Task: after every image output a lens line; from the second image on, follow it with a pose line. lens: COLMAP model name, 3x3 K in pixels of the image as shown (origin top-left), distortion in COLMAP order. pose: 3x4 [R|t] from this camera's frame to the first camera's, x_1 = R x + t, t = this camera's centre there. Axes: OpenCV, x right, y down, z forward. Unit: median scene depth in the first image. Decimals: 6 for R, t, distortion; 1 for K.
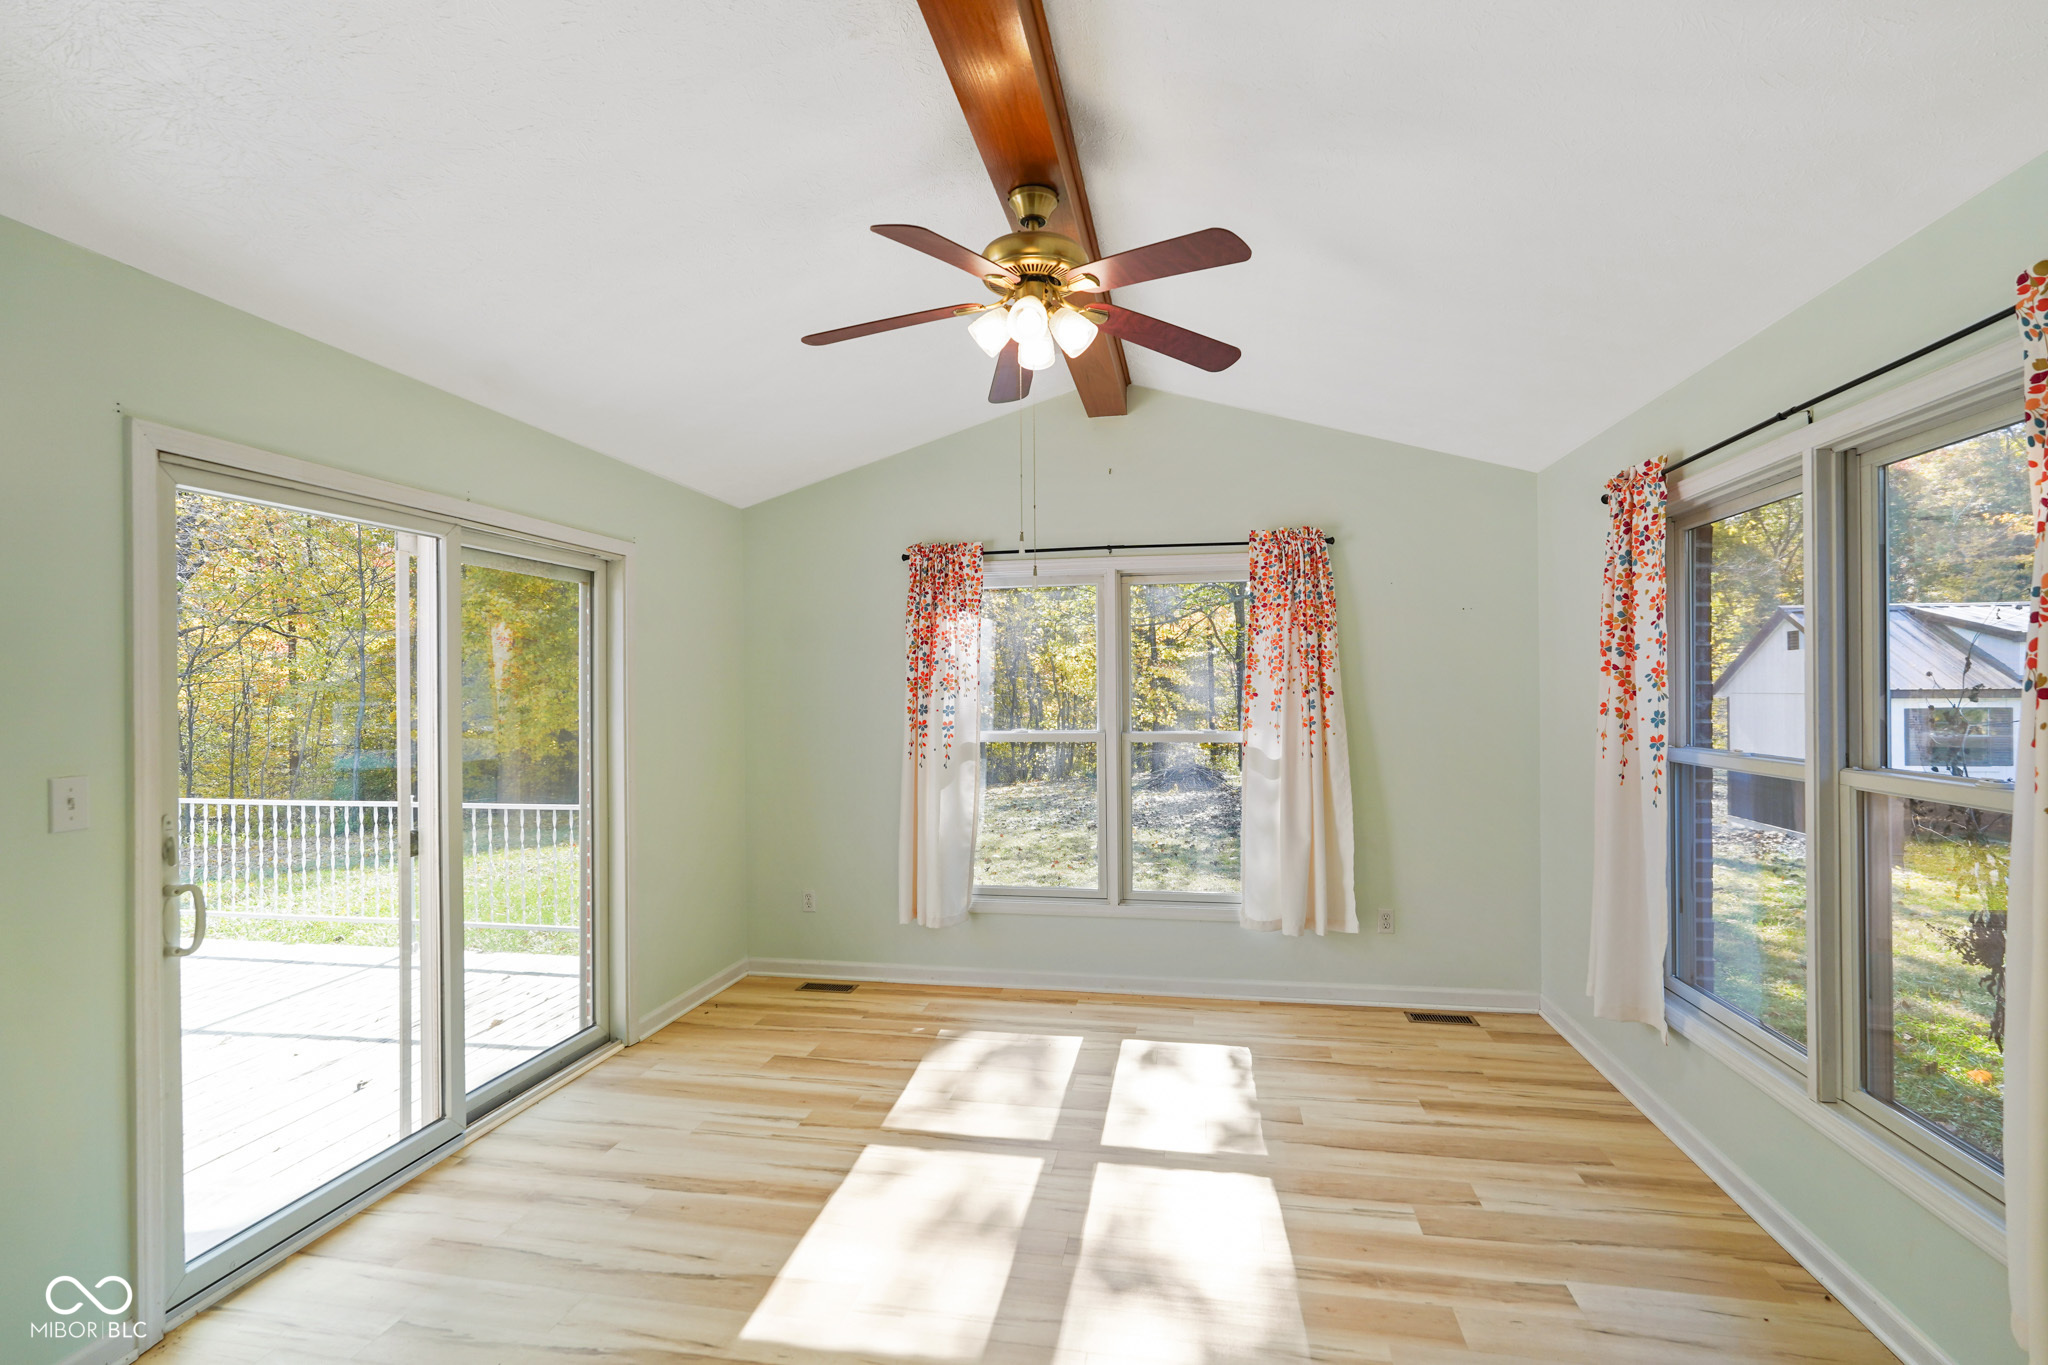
lens RADIAL K [[937.0, 0, 1028.1], [0, 937.0, 671.2], [0, 0, 1]] dist [-0.004011, -0.001115]
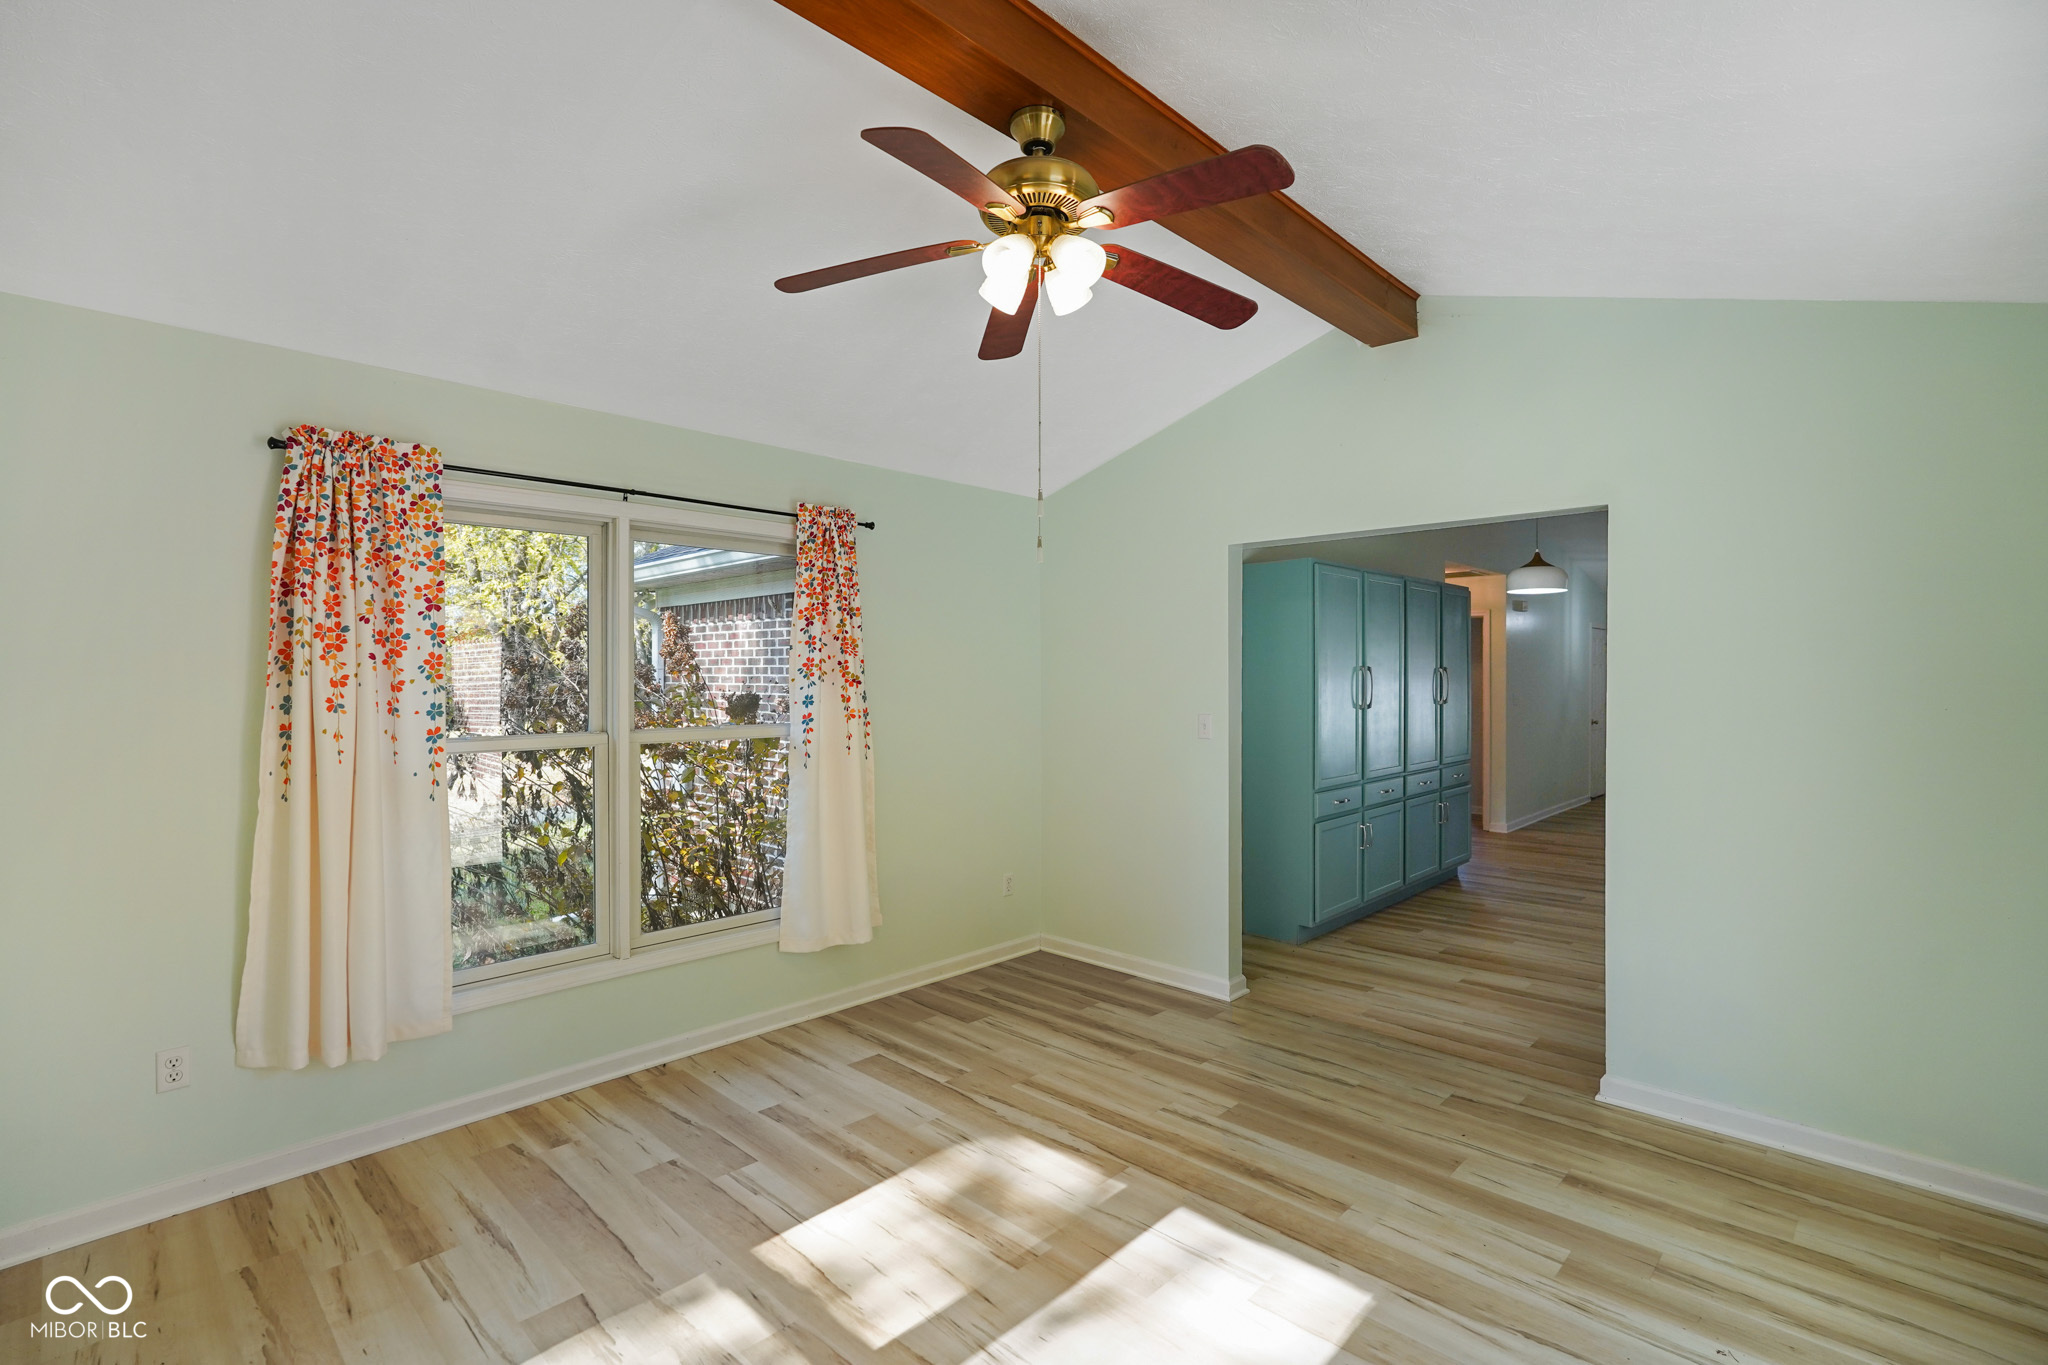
lens RADIAL K [[937.0, 0, 1028.1], [0, 937.0, 671.2], [0, 0, 1]] dist [-0.004011, -0.001115]
pose [[-0.833137, 0.008300, 0.553005, -0.400042], [-0.004401, 0.999756, -0.021636, 0.027216], [-0.553049, -0.020459, -0.832897, 1.479175]]
